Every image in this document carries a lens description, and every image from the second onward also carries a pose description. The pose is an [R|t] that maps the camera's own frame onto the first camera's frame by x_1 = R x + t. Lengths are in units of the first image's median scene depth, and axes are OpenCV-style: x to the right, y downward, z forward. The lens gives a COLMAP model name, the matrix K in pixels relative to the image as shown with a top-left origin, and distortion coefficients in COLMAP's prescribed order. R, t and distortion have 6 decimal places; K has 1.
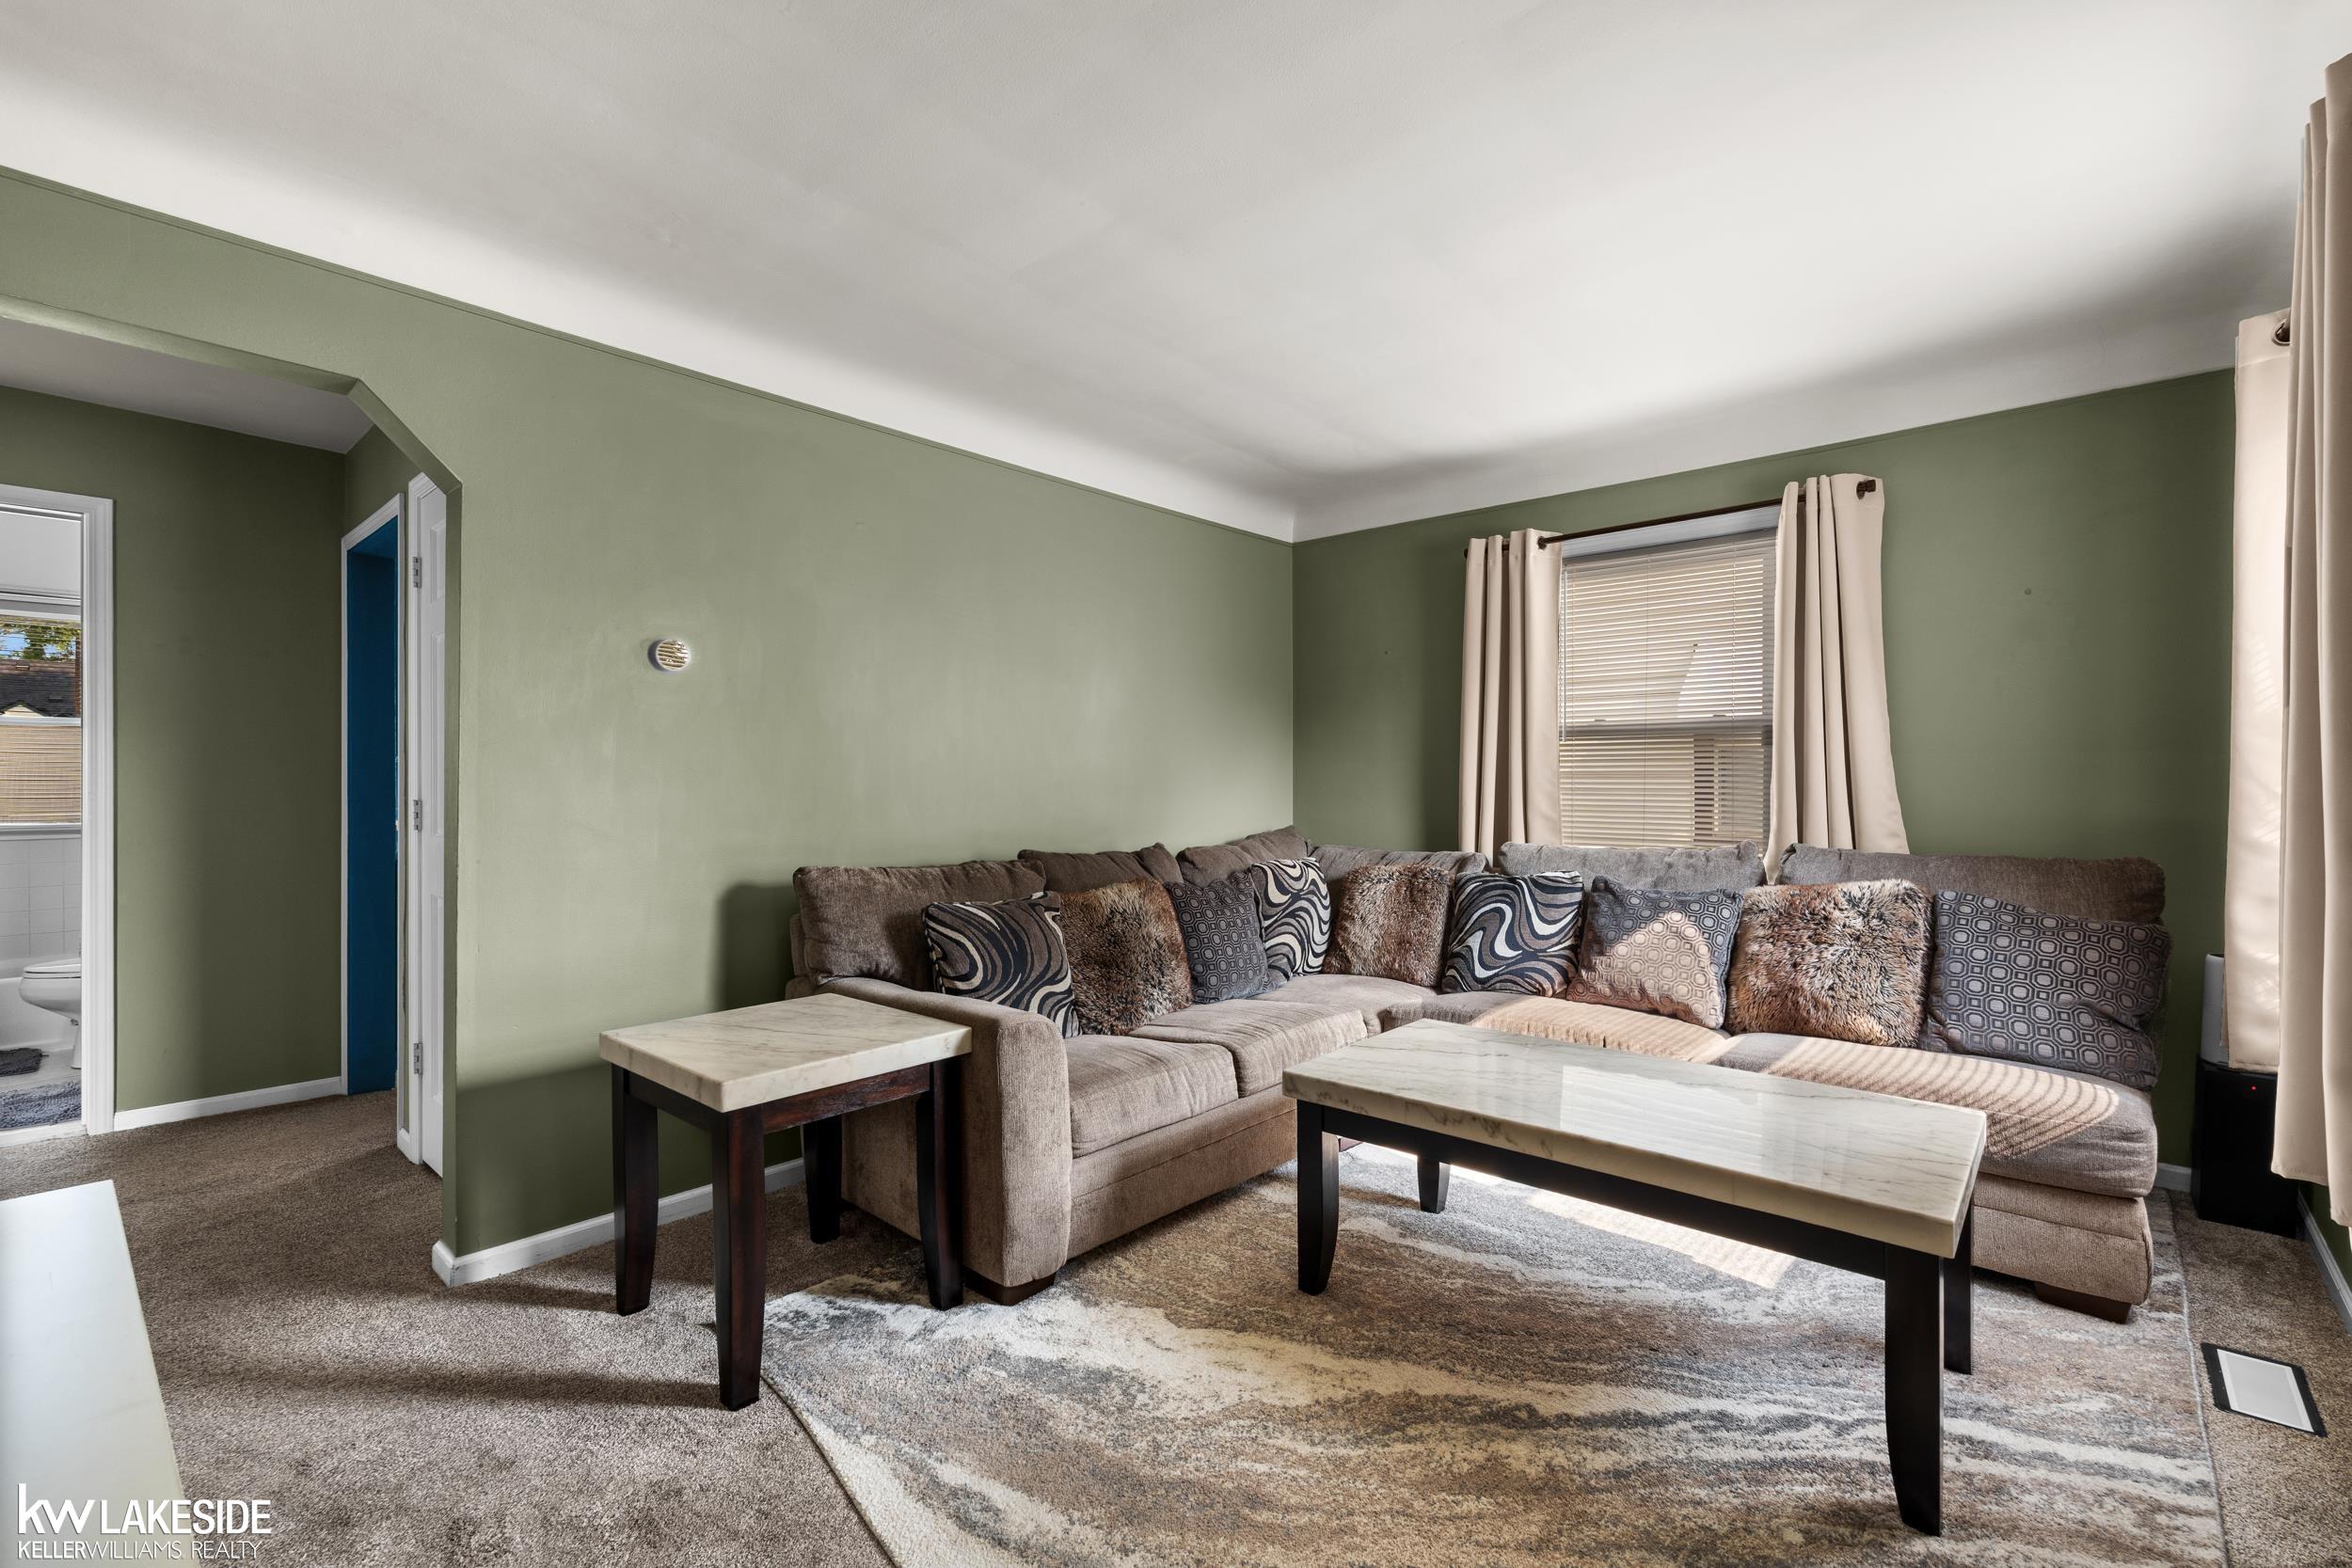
lens RADIAL K [[1028.4, 0, 1179.8], [0, 1028.4, 786.5], [0, 0, 1]] dist [-0.002917, -0.000381]
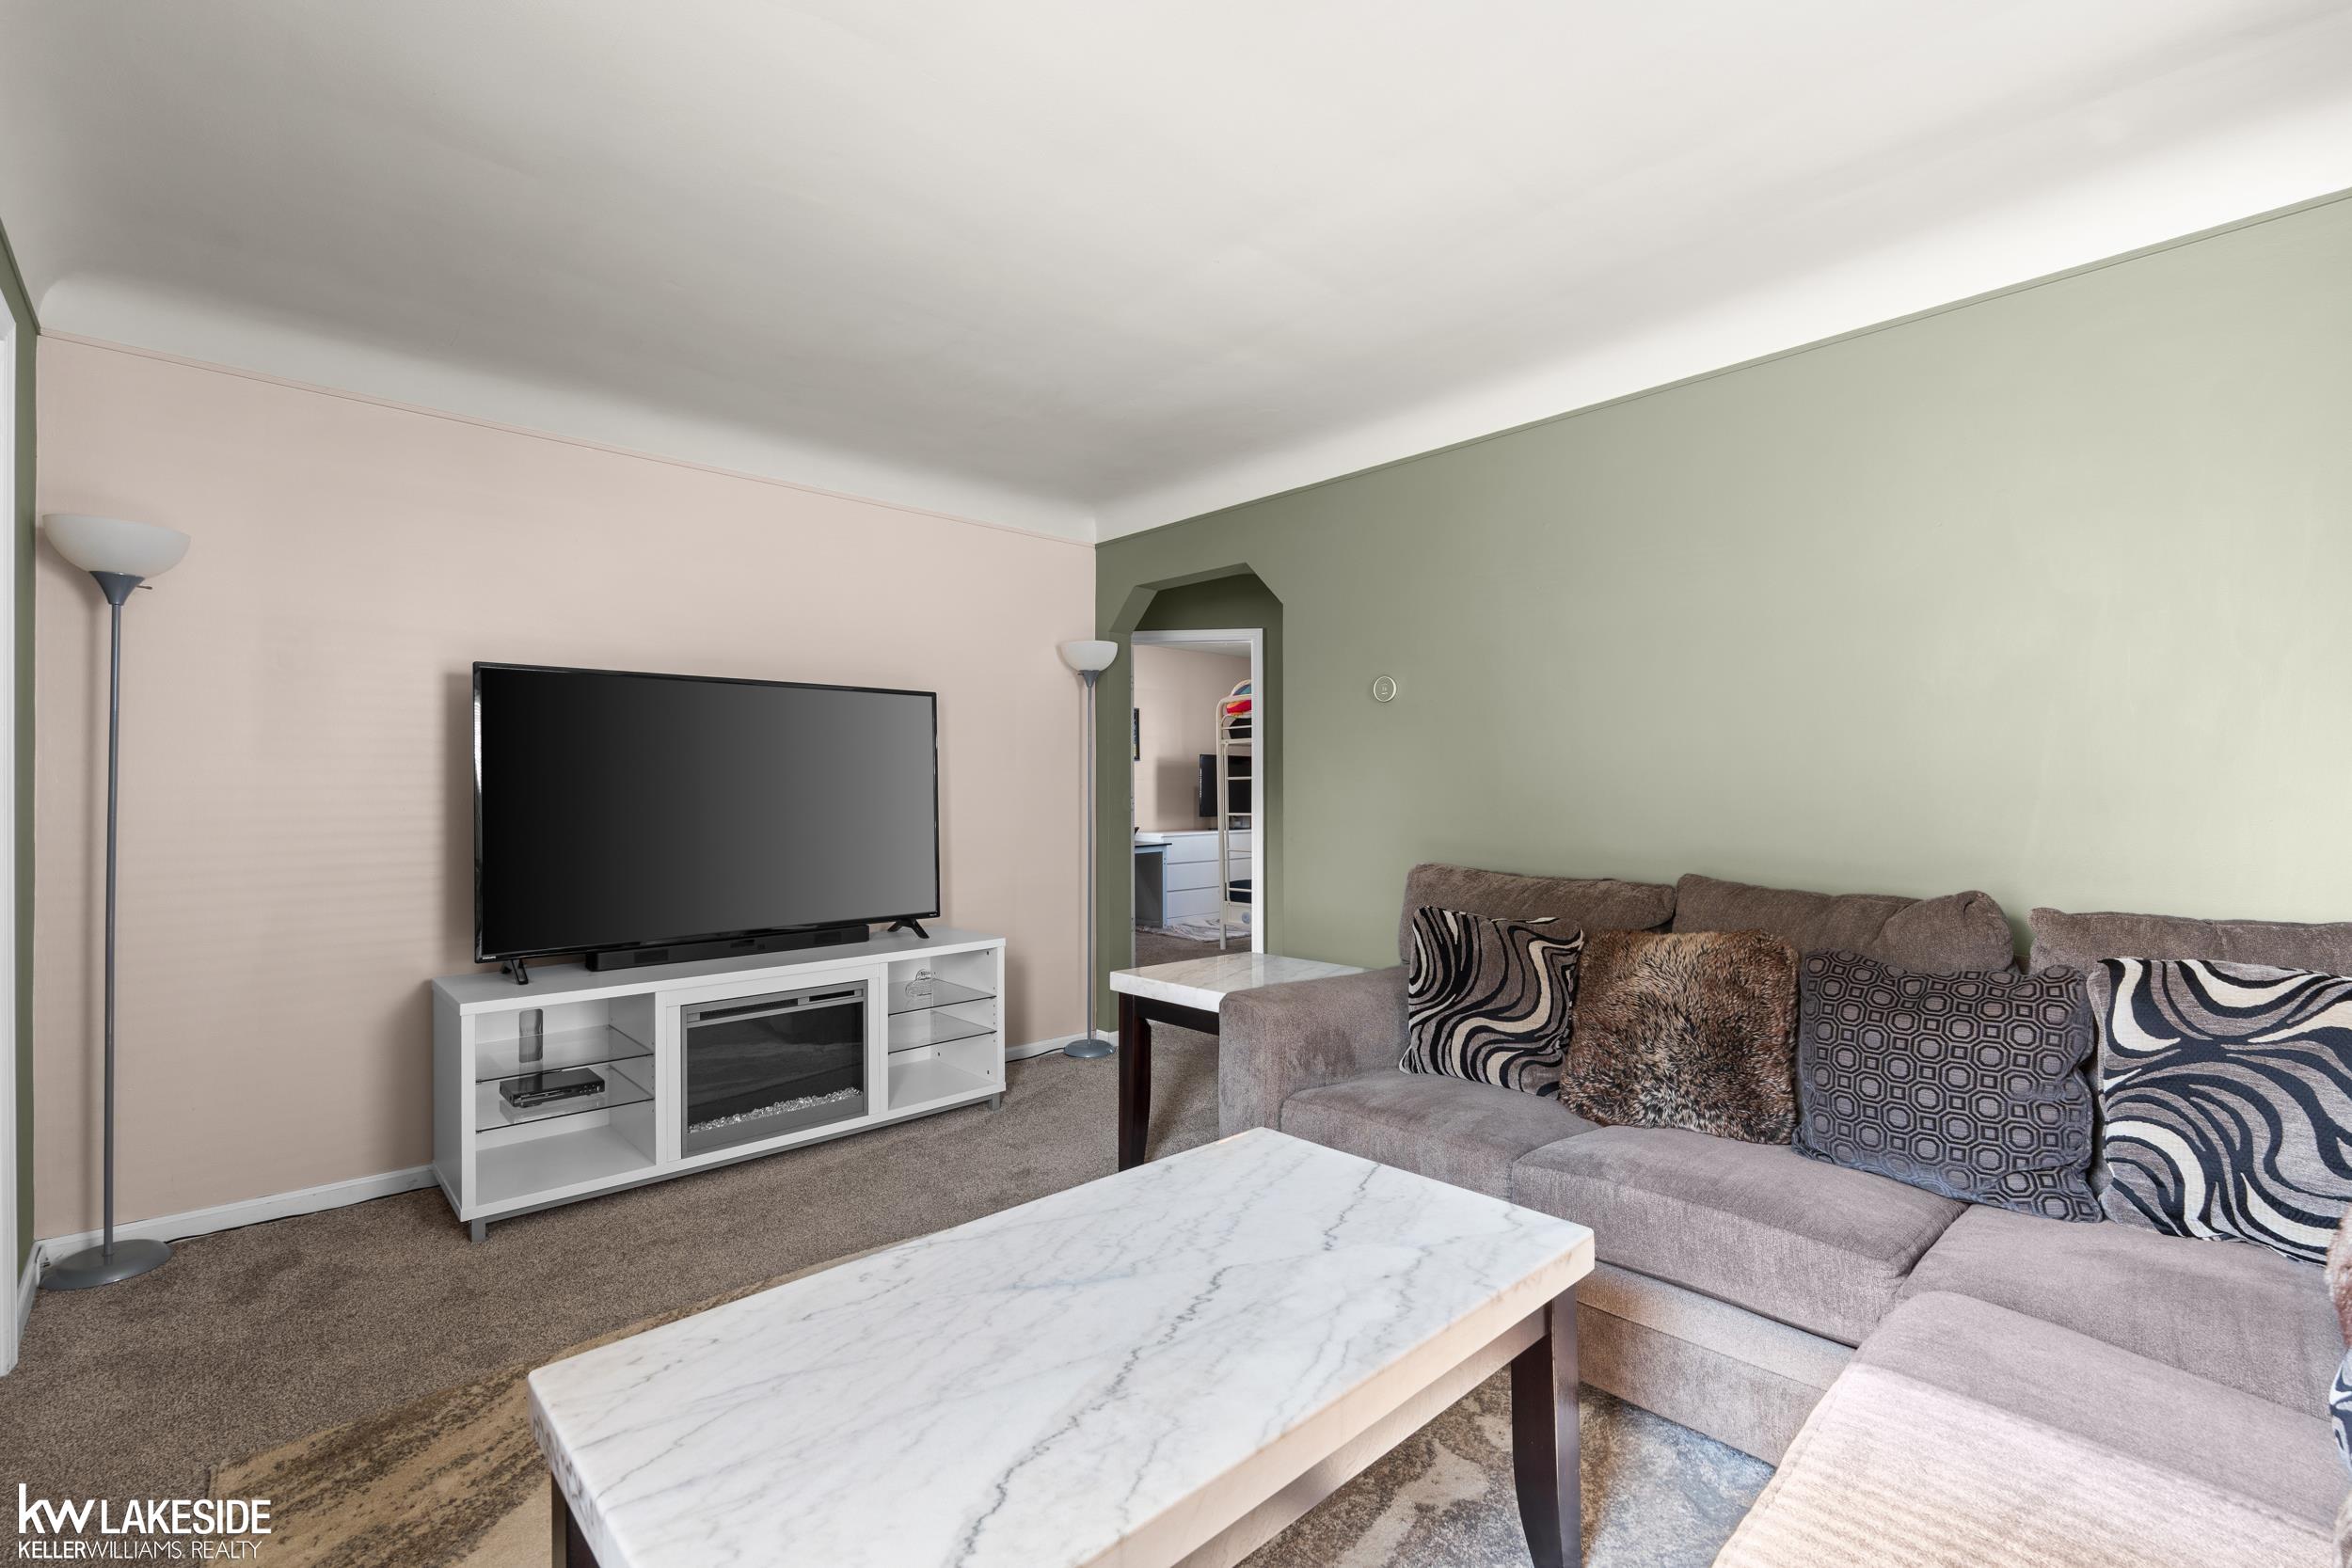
lens RADIAL K [[1028.4, 0, 1181.3], [0, 1028.4, 785.8], [0, 0, 1]] dist [-0.002917, -0.000381]
pose [[-0.095502, -0.003927, -0.995421, 0.767432], [0.002779, 0.999987, -0.004212, -0.003401], [0.995425, -0.003168, -0.095490, 0.815230]]
